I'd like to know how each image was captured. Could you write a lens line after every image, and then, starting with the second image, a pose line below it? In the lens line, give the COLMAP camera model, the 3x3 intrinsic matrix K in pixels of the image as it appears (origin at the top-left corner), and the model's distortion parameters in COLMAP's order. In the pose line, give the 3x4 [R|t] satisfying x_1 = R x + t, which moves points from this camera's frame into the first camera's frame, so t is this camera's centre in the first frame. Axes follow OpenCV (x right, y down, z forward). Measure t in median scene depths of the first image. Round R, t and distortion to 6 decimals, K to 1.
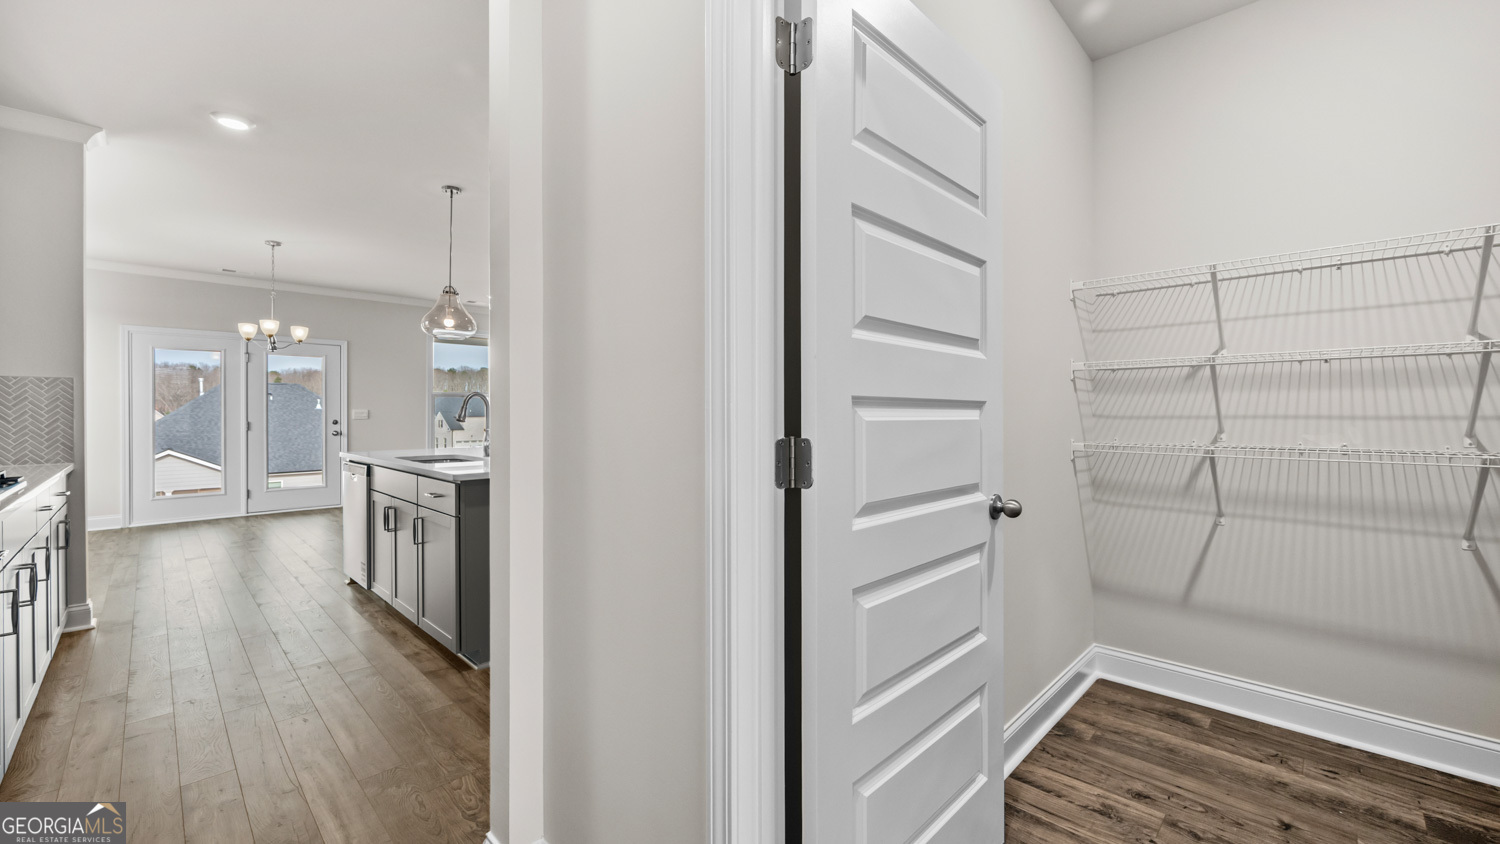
lens RADIAL K [[593.6, 0, 751.0], [0, 593.6, 415.0], [0, 0, 1]] dist [0.001090, -0.000531]
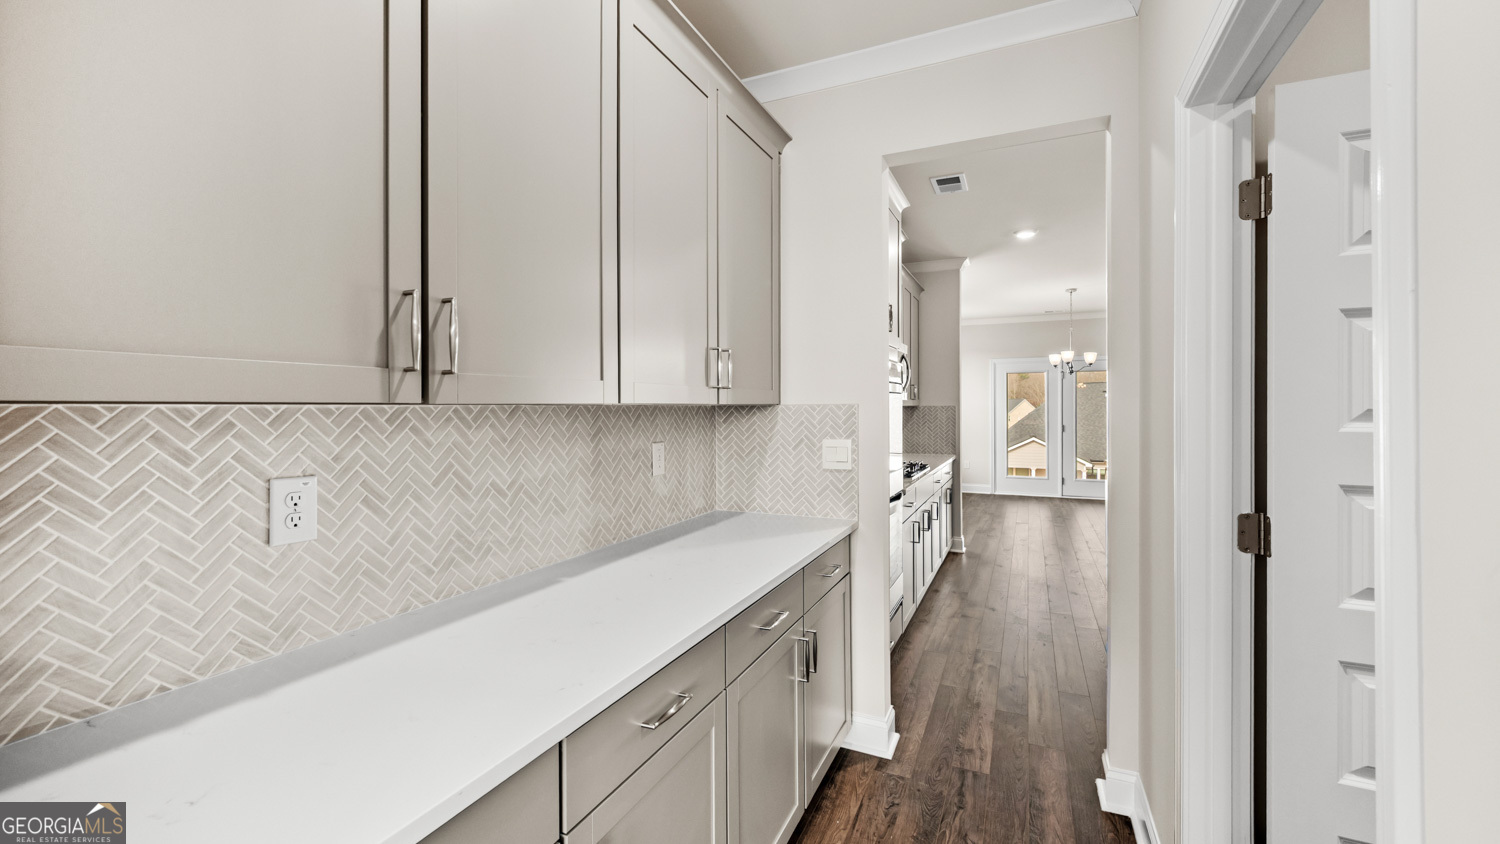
lens RADIAL K [[593.6, 0, 750.6], [0, 593.6, 411.3], [0, 0, 1]] dist [0.001090, -0.000531]
pose [[0.331581, 0.007519, -0.943397, 0.299947], [0.001963, 0.999961, 0.008660, -0.064264], [0.943425, -0.004723, 0.331553, -0.139459]]
